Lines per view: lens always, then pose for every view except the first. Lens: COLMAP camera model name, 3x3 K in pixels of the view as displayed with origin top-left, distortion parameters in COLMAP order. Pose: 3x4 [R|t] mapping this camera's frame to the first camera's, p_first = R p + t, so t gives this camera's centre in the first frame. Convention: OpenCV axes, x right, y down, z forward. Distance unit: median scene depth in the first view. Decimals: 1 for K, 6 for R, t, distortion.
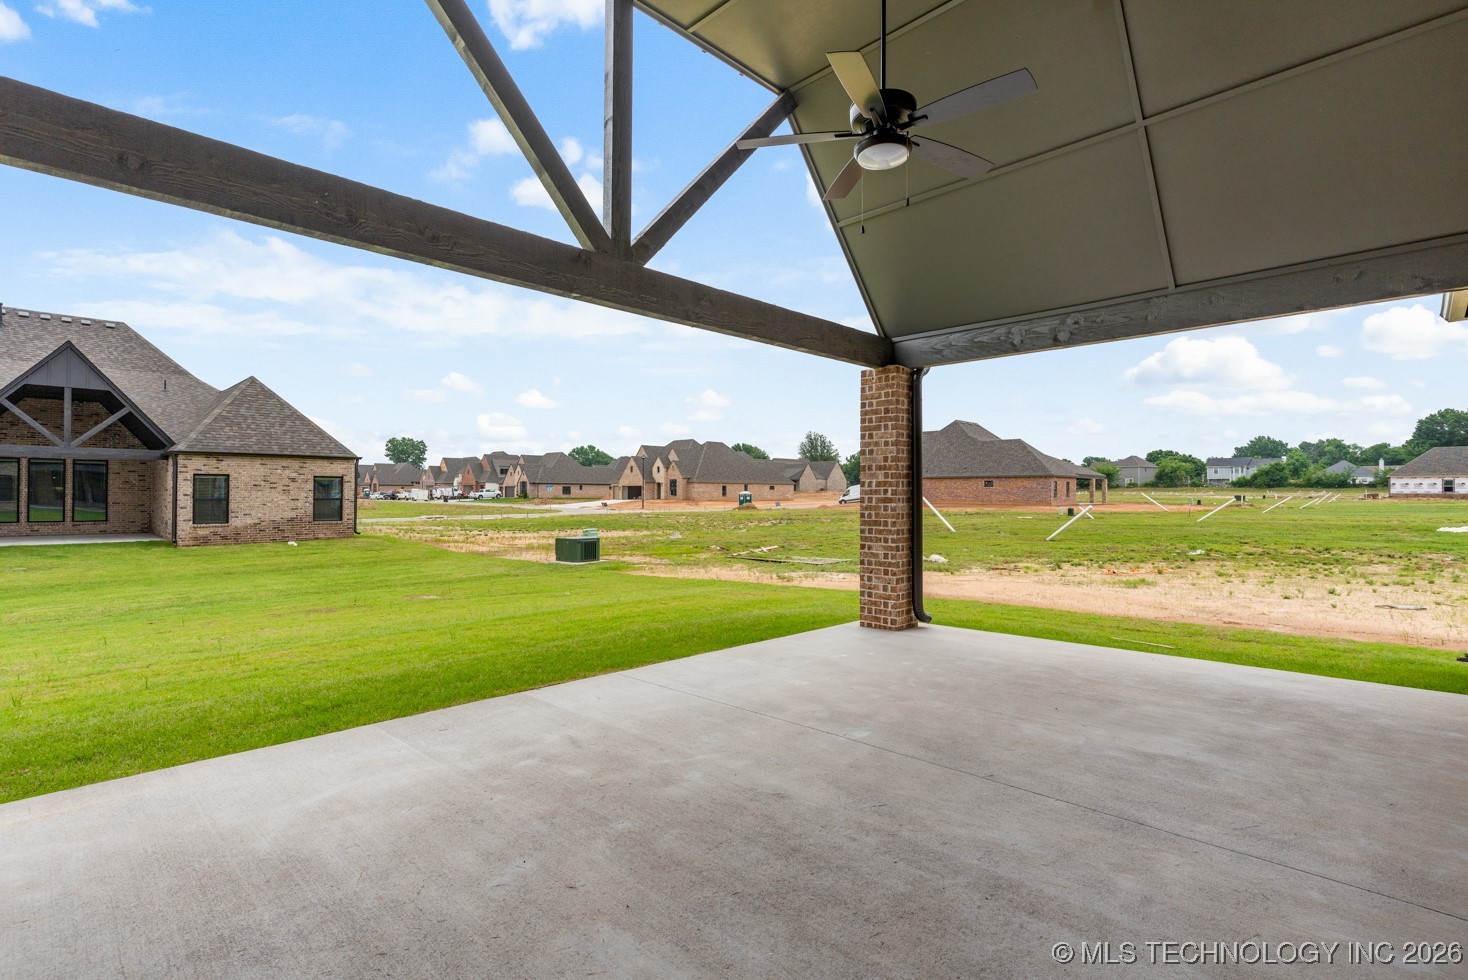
lens RADIAL K [[701.1, 0, 730.0], [0, 701.1, 484.9], [0, 0, 1]] dist [0.002012, -0.000201]
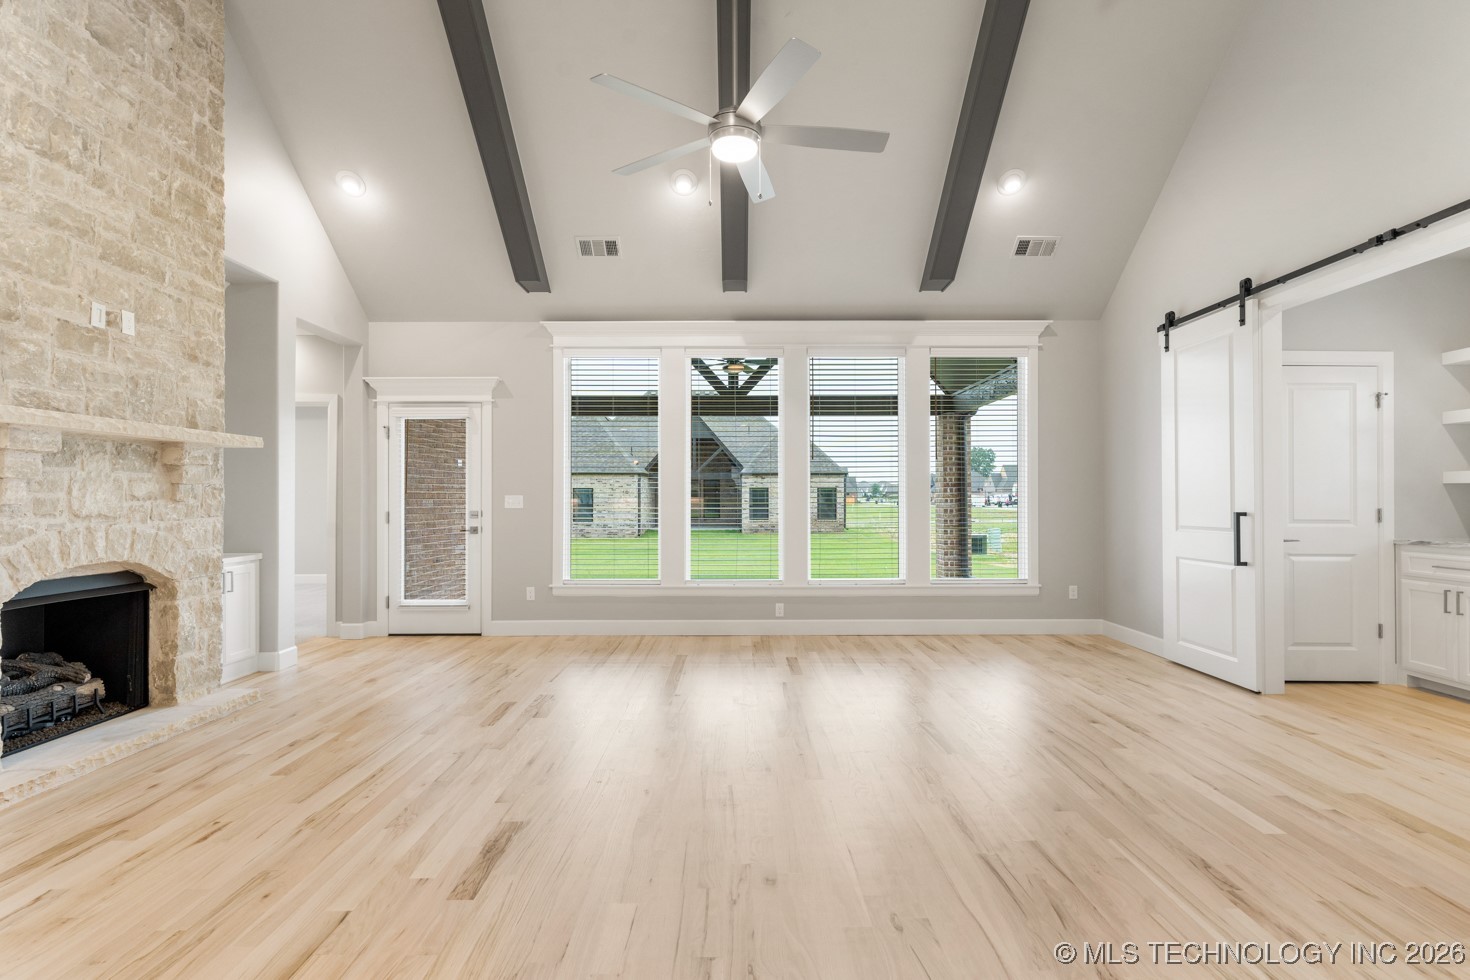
lens RADIAL K [[702.0, 0, 732.3], [0, 702.0, 490.1], [0, 0, 1]] dist [0.002012, -0.000201]
pose [[0.707700, -0.015139, -0.706351, 0.074058], [0.014379, 0.999872, -0.007023, 0.000111], [0.706366, -0.005186, 0.707827, -0.031409]]
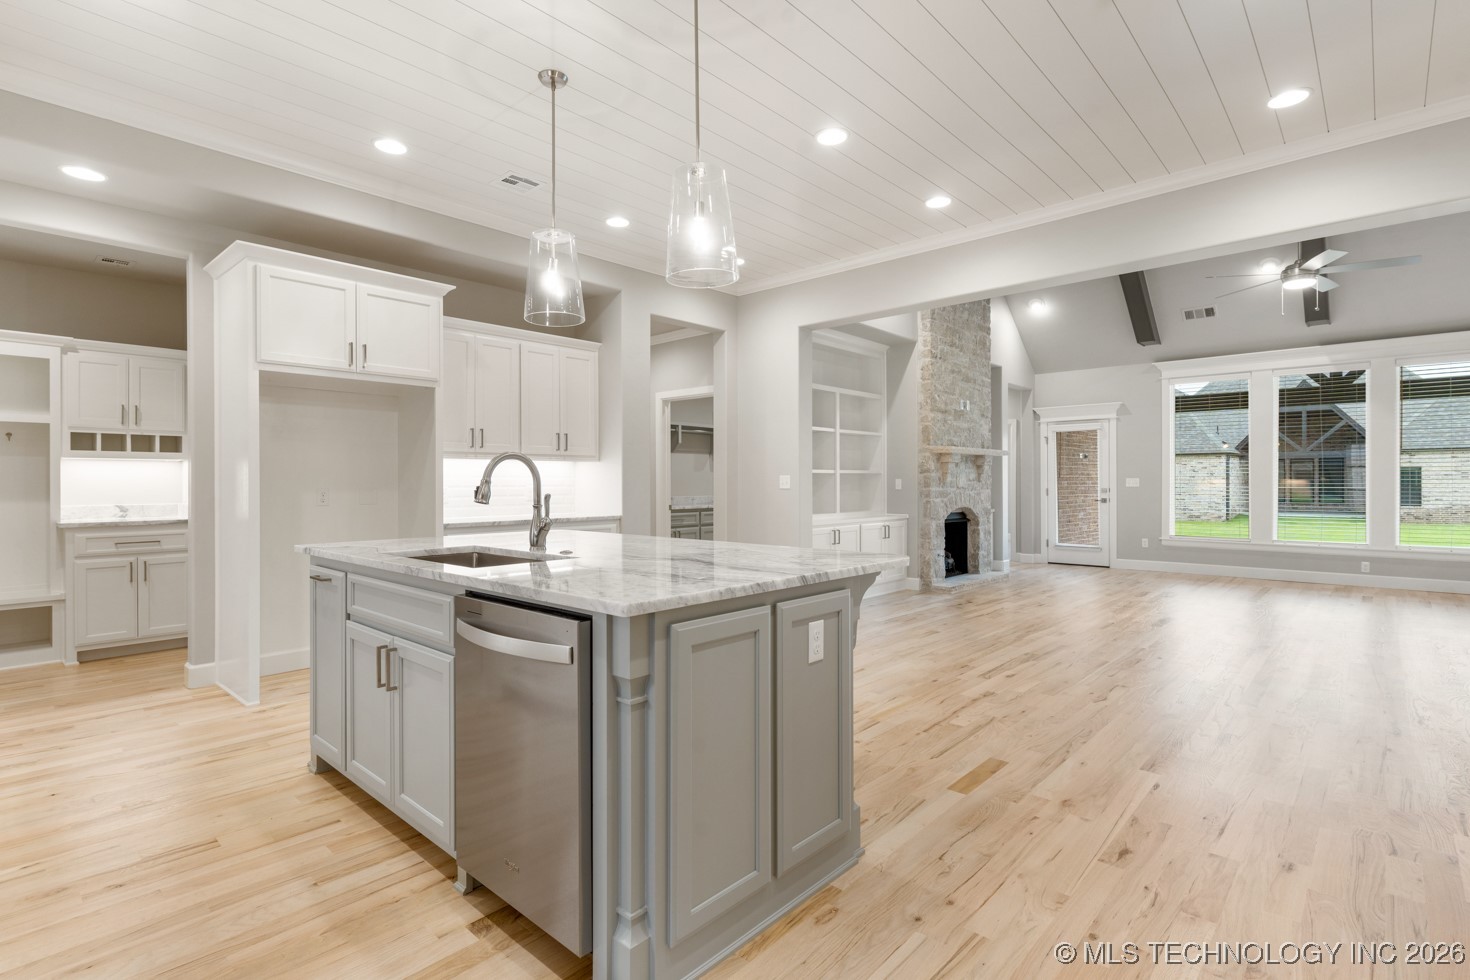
lens RADIAL K [[702.0, 0, 734.4], [0, 702.0, 483.3], [0, 0, 1]] dist [0.002012, -0.000201]
pose [[0.044548, -0.003493, -0.999001, 0.113288], [0.015029, 0.999883, -0.002826, -0.000013], [0.998894, -0.014888, 0.044596, -0.062472]]
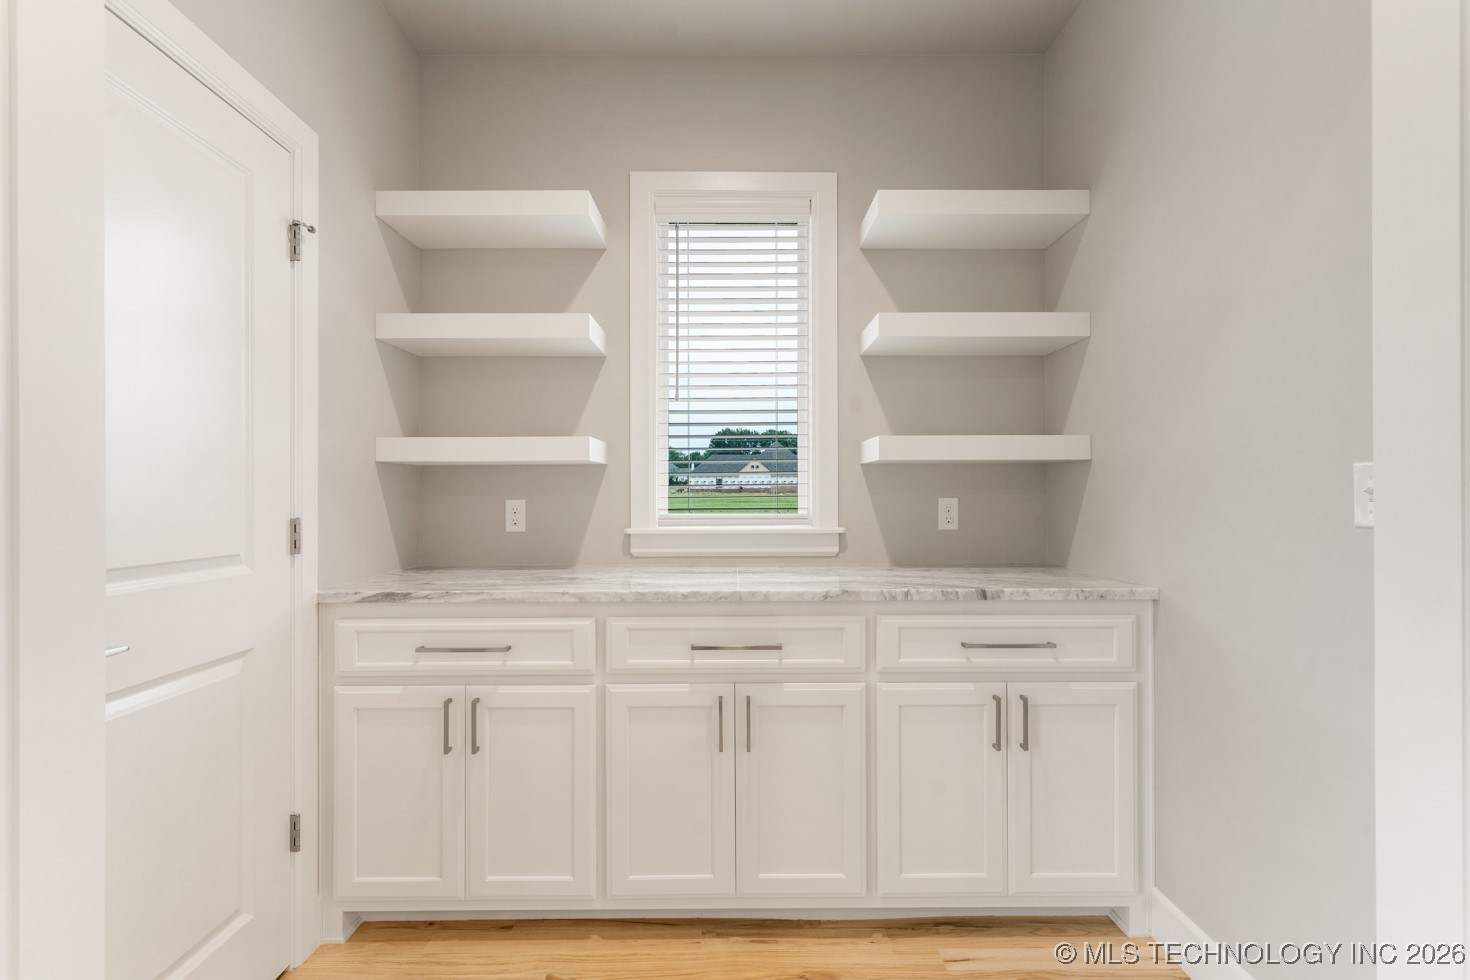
lens RADIAL K [[702.0, 0, 738.3], [0, 702.0, 490.6], [0, 0, 1]] dist [0.002012, -0.000201]
pose [[0.698184, -0.006127, 0.715892, 0.065849], [-0.003608, 0.999921, 0.012076, 0.000682], [-0.715909, -0.011015, 0.698107, 0.014623]]
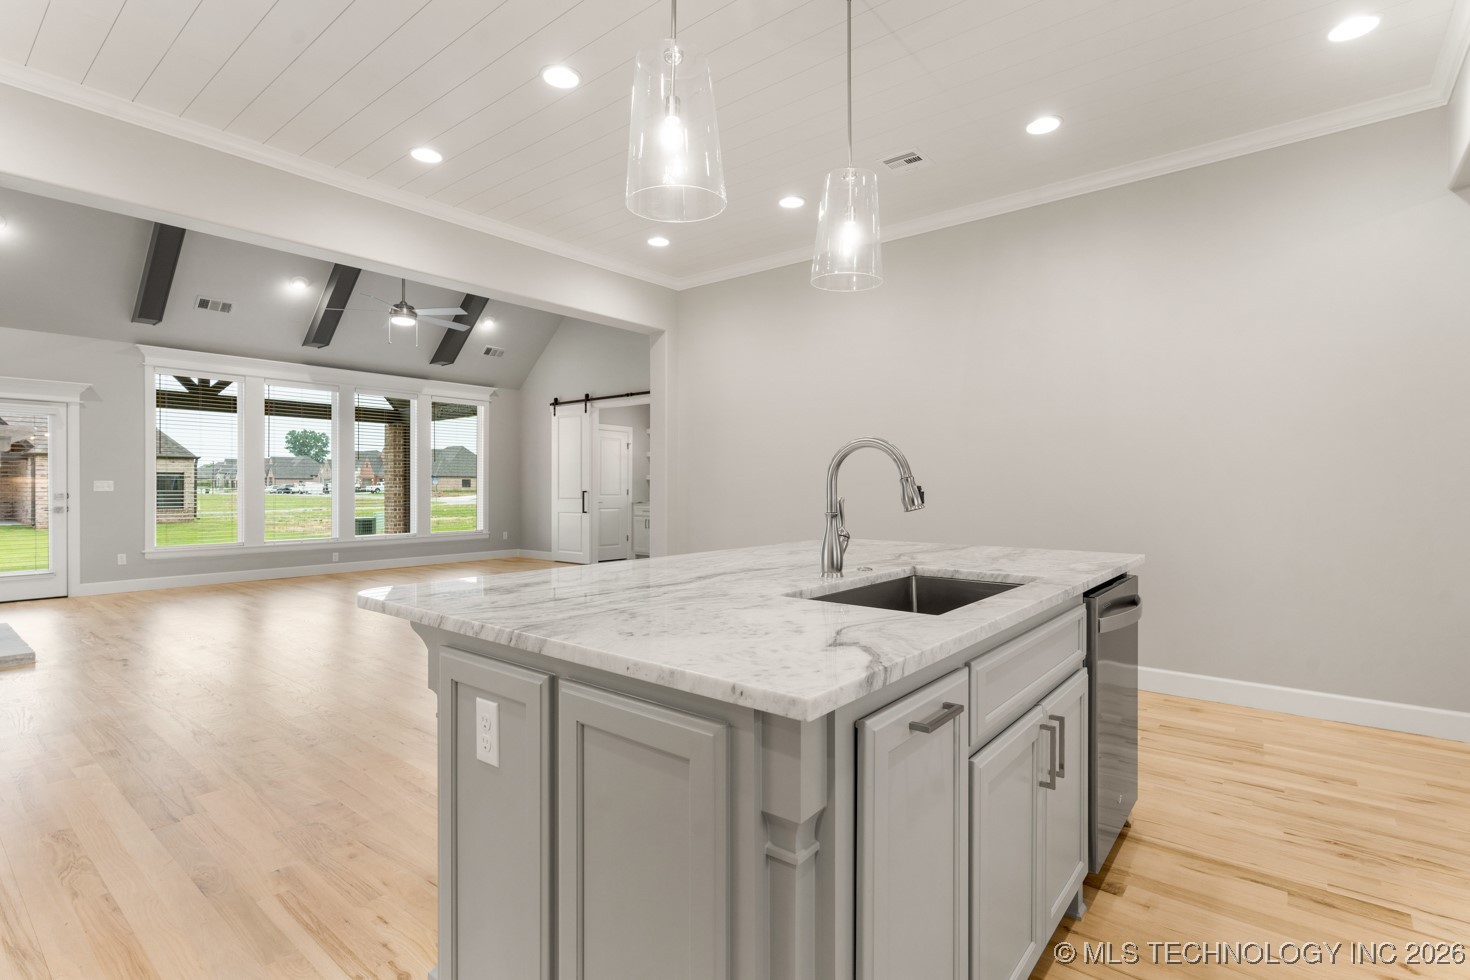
lens RADIAL K [[702.0, 0, 735.5], [0, 702.0, 486.2], [0, 0, 1]] dist [0.002012, -0.000201]
pose [[0.994487, -0.004209, 0.104775, 0.077317], [0.002864, 0.999912, 0.012986, -0.000420], [-0.104821, -0.012614, 0.994411, -0.090662]]
